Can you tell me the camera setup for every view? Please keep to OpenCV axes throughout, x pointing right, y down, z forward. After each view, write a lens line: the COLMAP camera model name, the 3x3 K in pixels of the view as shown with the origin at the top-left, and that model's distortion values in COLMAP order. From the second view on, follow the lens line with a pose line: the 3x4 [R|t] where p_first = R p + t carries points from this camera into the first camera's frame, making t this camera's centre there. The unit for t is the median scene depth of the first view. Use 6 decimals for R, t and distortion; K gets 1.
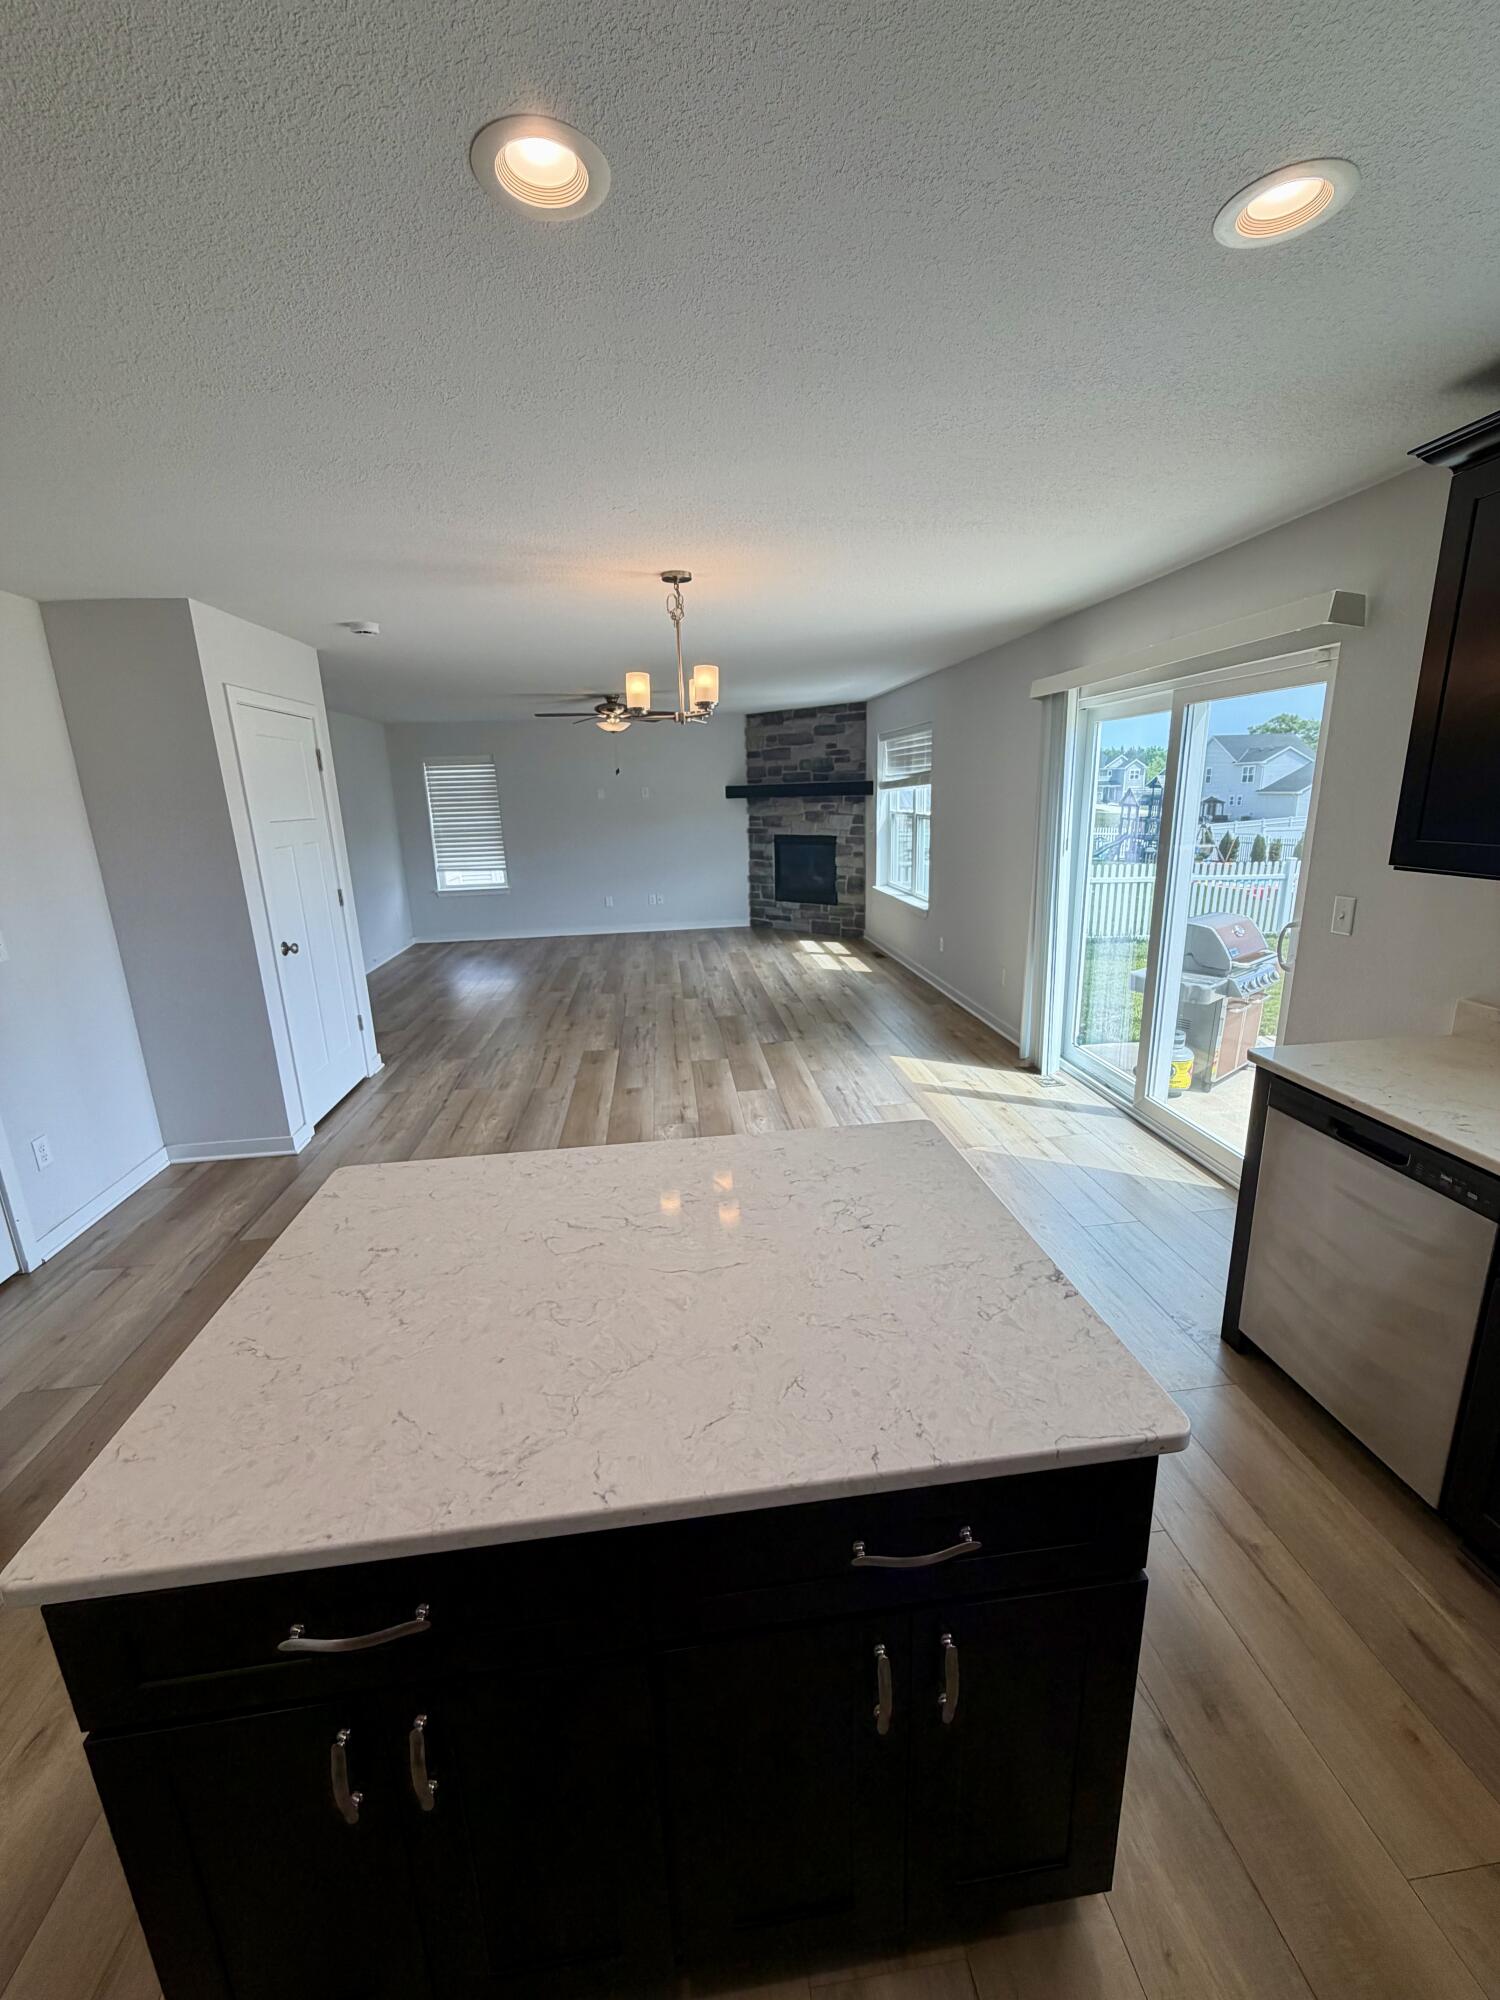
lens RADIAL K [[798.7, 0, 751.6], [0, 798.7, 993.3], [0, 0, 1]] dist [-0.000226, 0.000019]
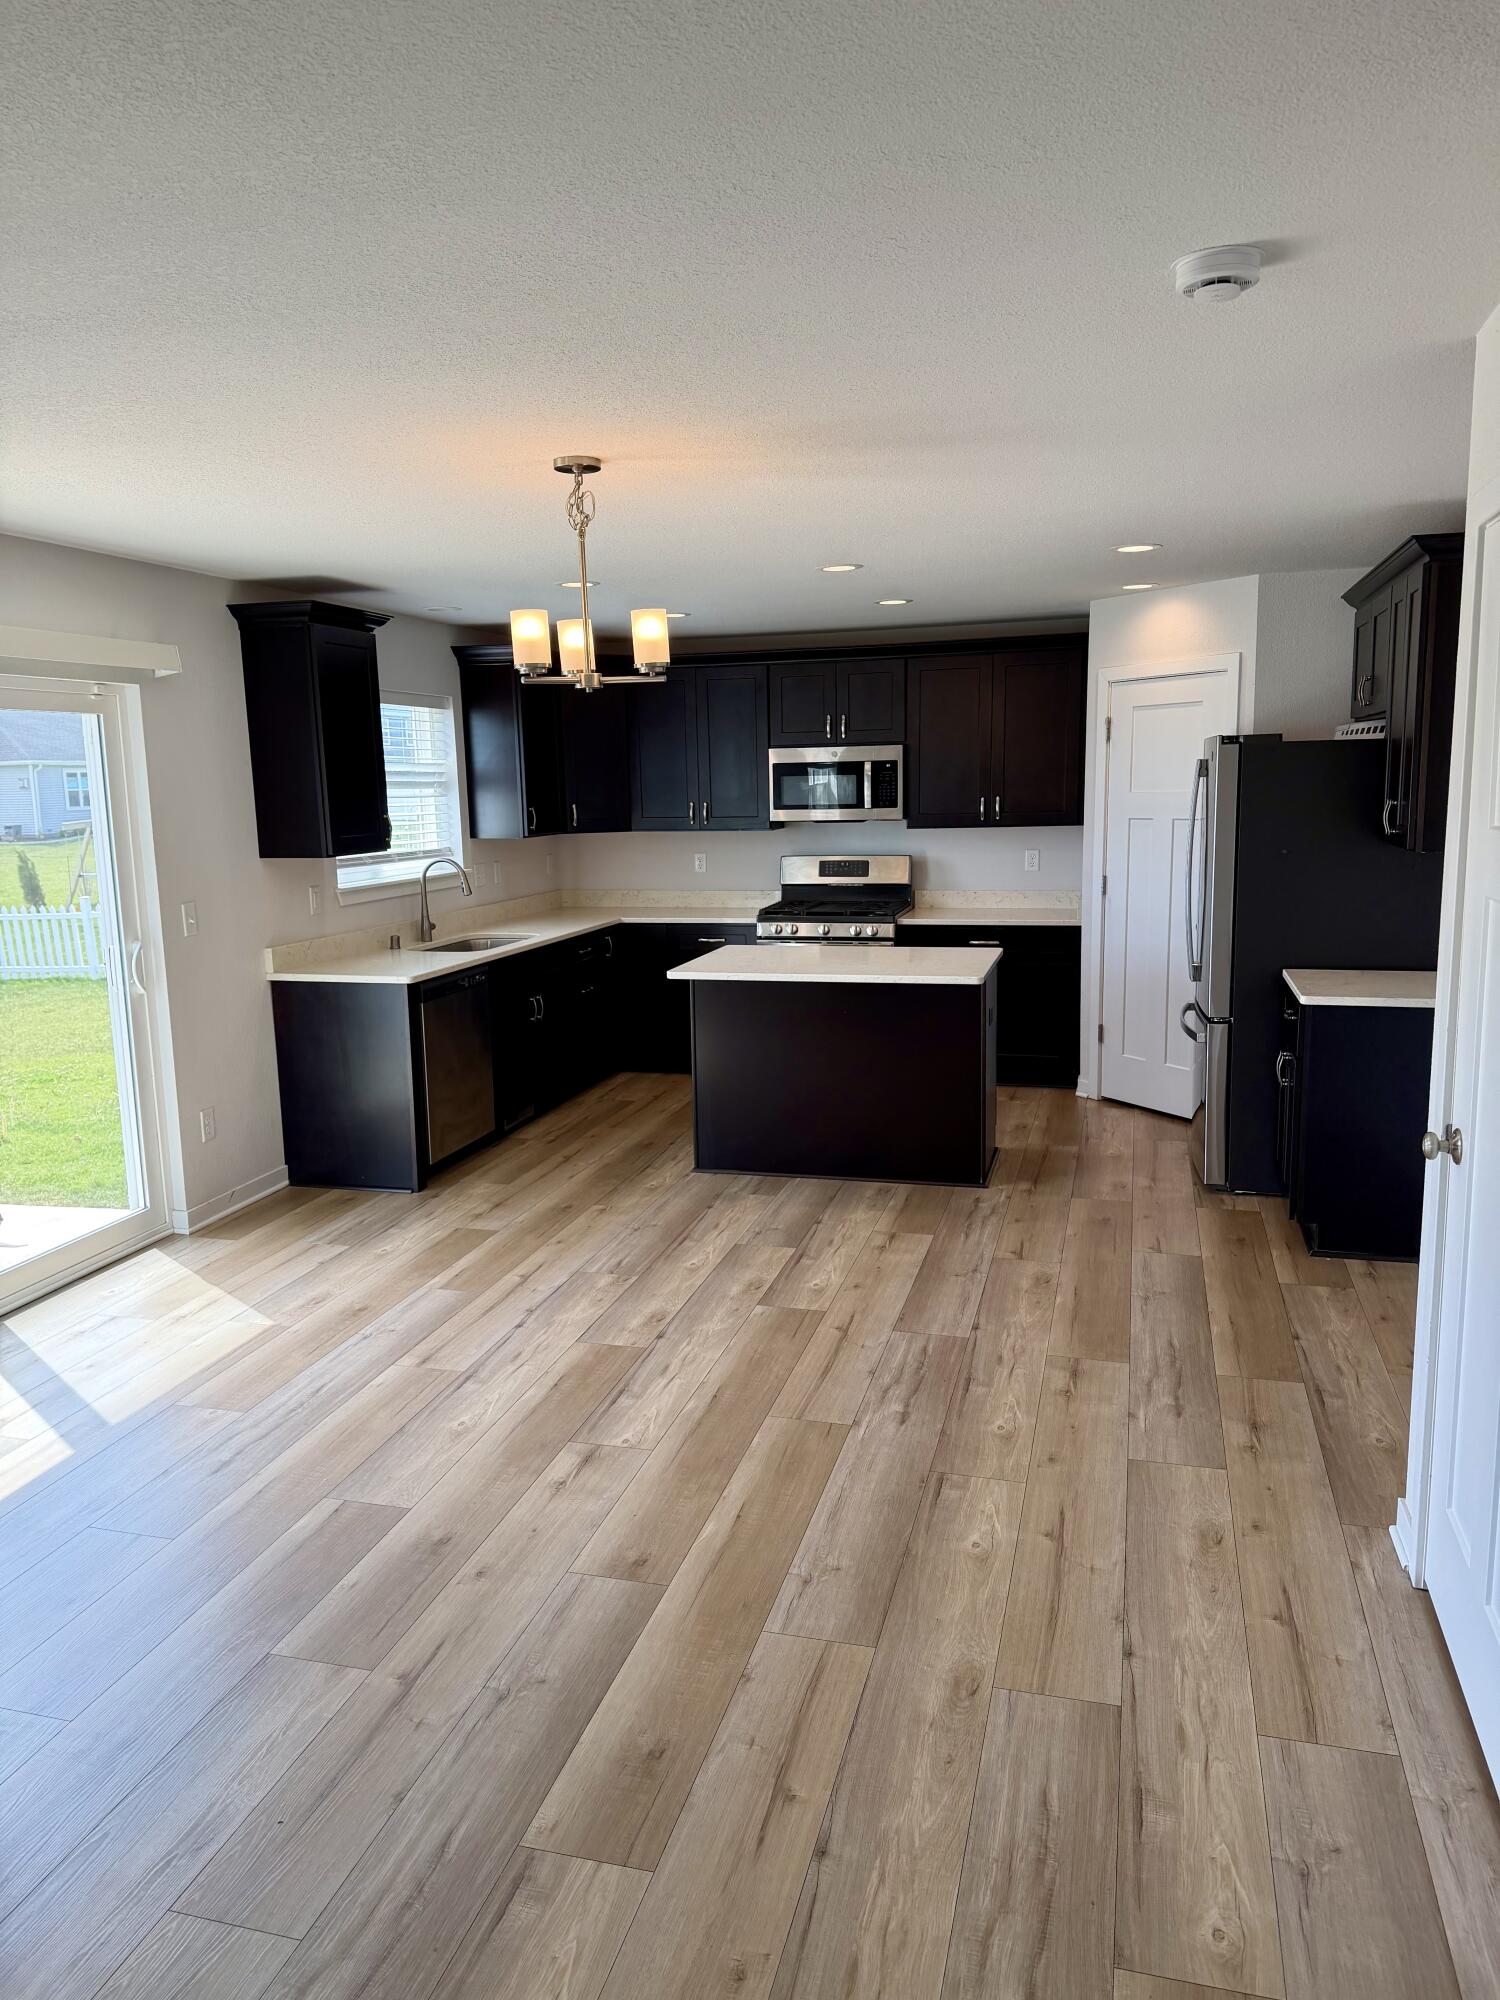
lens RADIAL K [[1398.7, 0, 746.3], [0, 1398.7, 1010.3], [0, 0, 1]] dist [0.166467, -0.301838]
pose [[-0.924255, -0.011495, 0.381603, -0.323762], [0.143076, 0.916270, 0.374136, -0.258720], [-0.353952, 0.400395, -0.845223, 1.025510]]
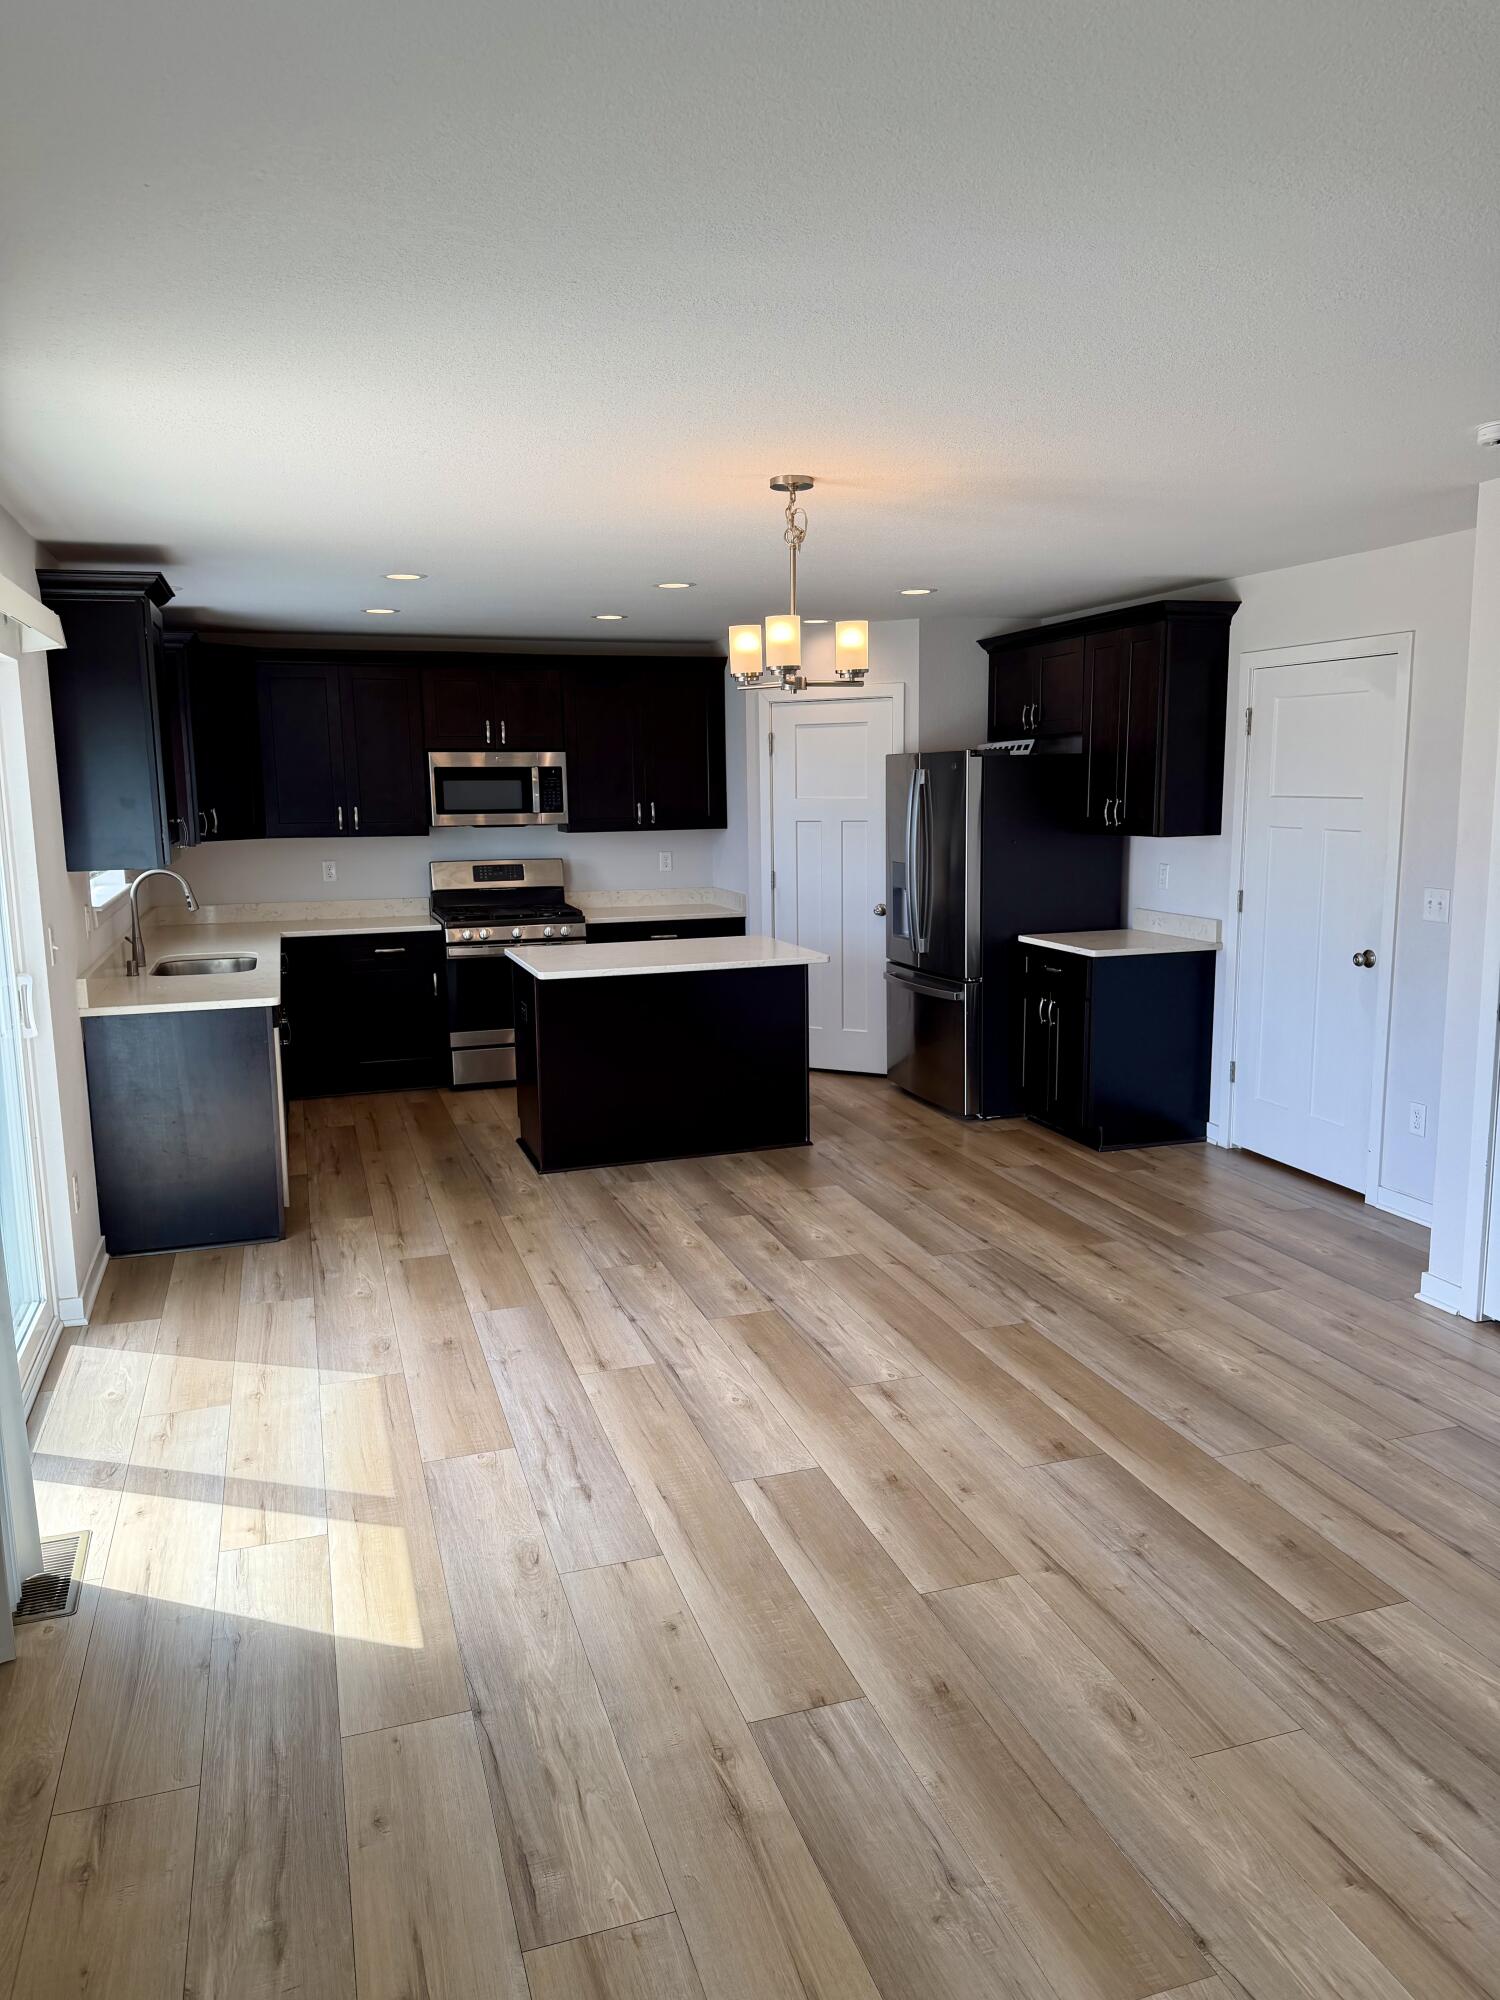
lens RADIAL K [[1398.7, 0, 746.3], [0, 1398.7, 1010.3], [0, 0, 1]] dist [0.166467, -0.301838]
pose [[-0.979334, 0.078506, -0.186392, 0.102312], [-0.003761, 0.914362, 0.404881, -0.294198], [0.202215, 0.397215, -0.895170, 1.112861]]
